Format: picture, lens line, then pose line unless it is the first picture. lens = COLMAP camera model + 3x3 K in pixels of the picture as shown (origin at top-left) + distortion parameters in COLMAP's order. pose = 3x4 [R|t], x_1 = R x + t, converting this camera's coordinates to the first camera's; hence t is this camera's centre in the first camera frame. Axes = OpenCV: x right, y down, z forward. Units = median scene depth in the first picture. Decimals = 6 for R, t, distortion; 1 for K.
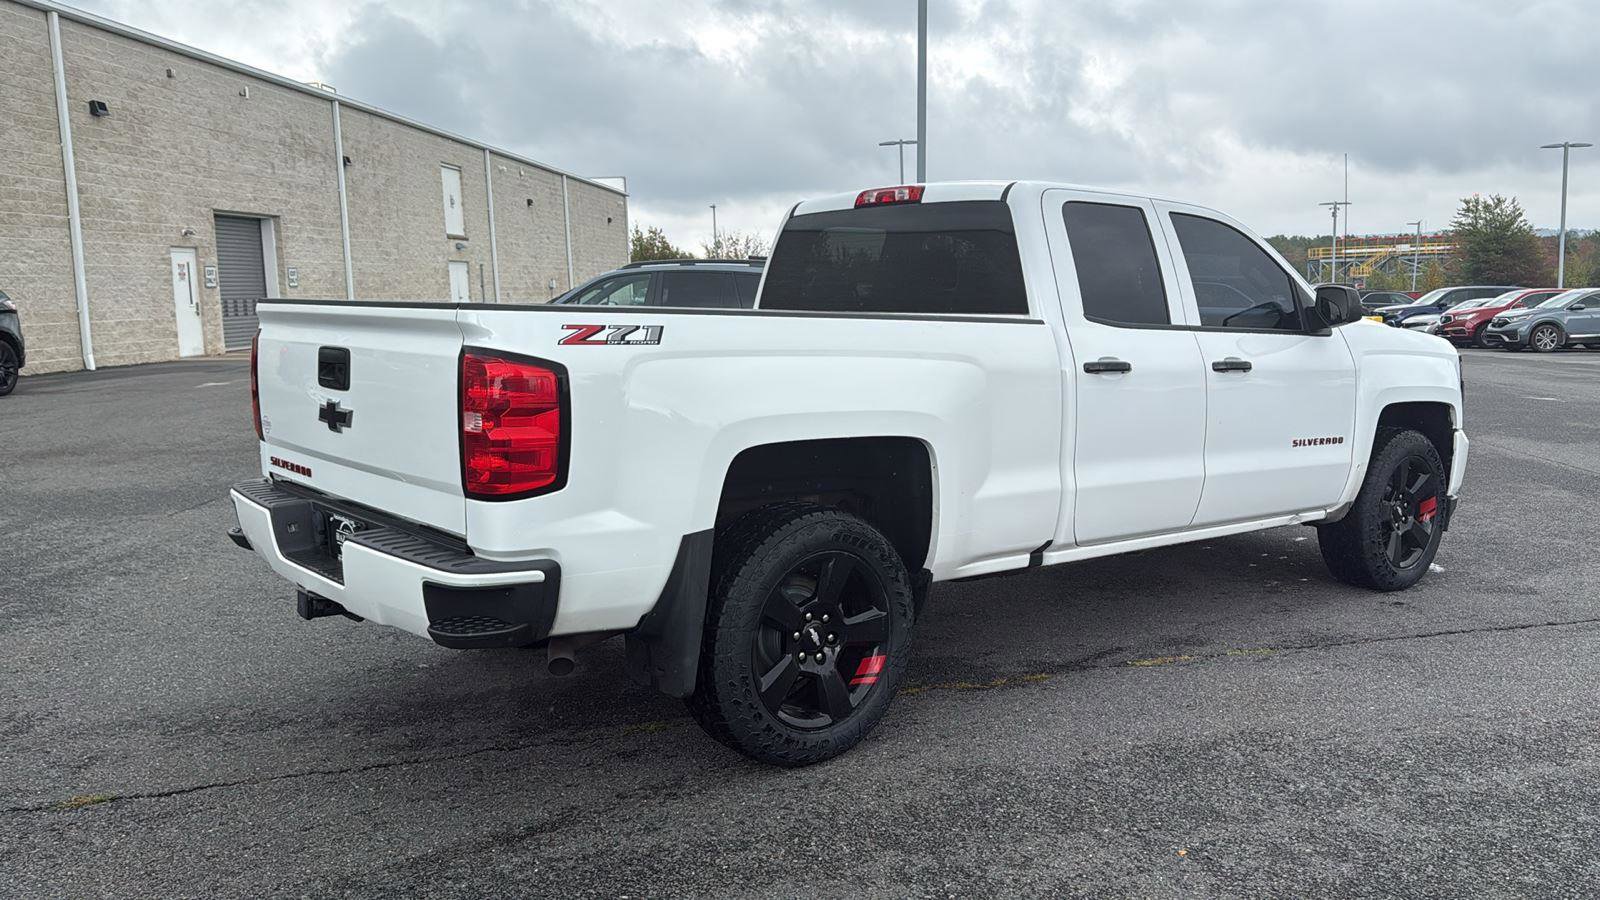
lens RADIAL K [[1277.4, 0, 831.7], [0, 1277.4, 442.8], [0, 0, 1]] dist [0.132448, -0.224580]
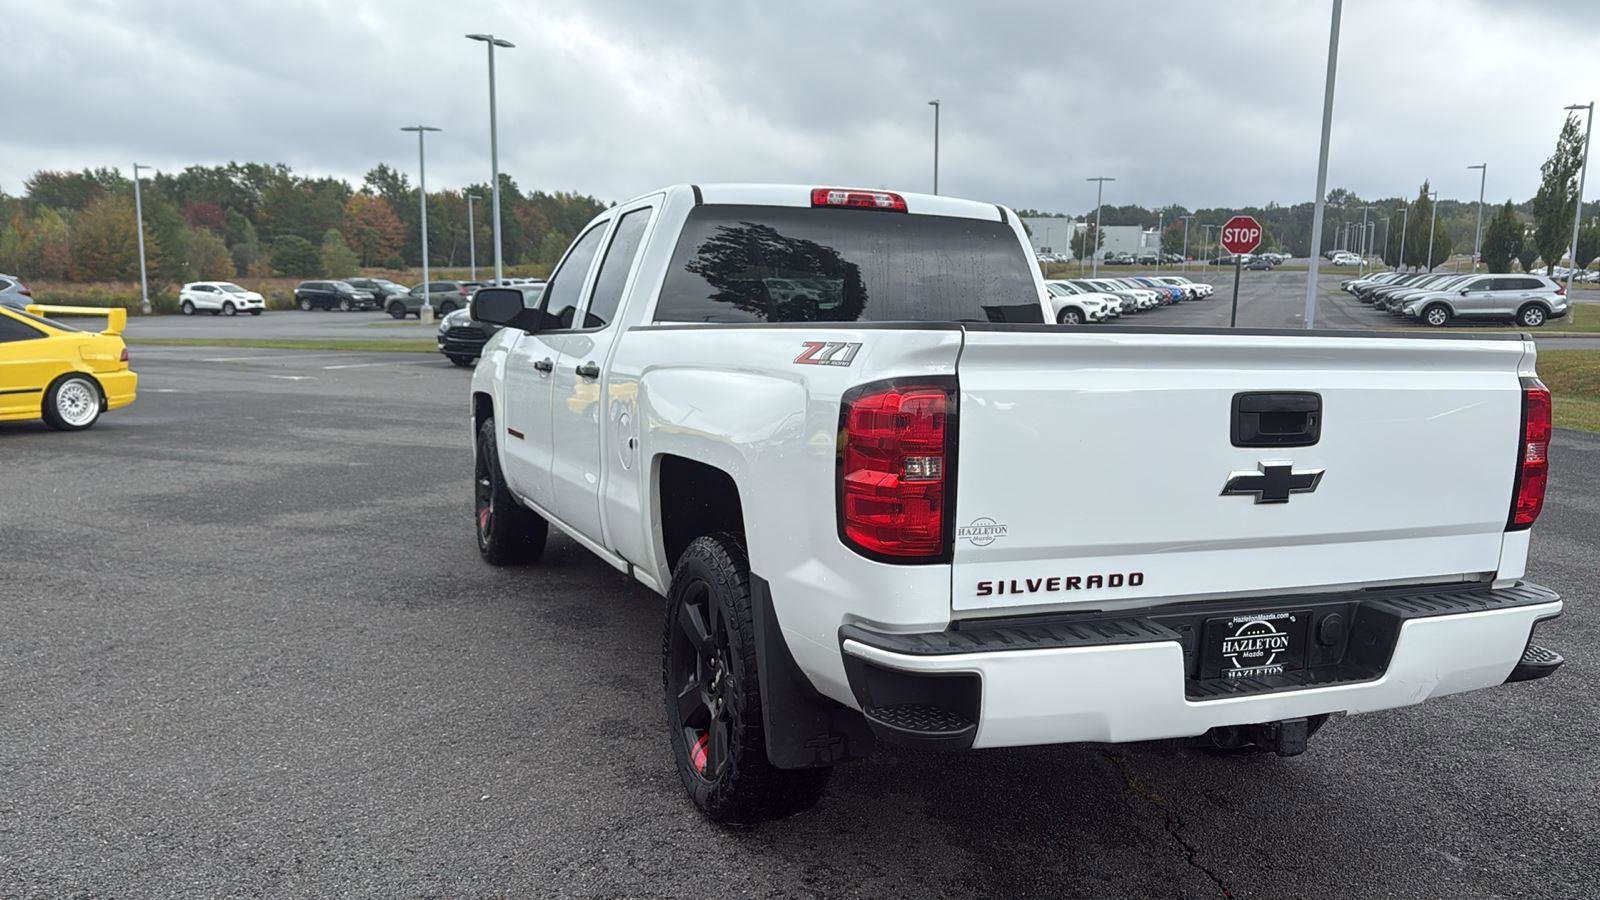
lens RADIAL K [[1270.9, 0, 839.1], [0, 1270.9, 474.2], [0, 0, 1]] dist [0.136248, -0.236318]
pose [[0.299692, -0.118921, 0.946595, -0.831932], [0.081658, 0.991757, 0.098742, -0.085656], [-0.950535, 0.047705, 0.306933, 0.720787]]
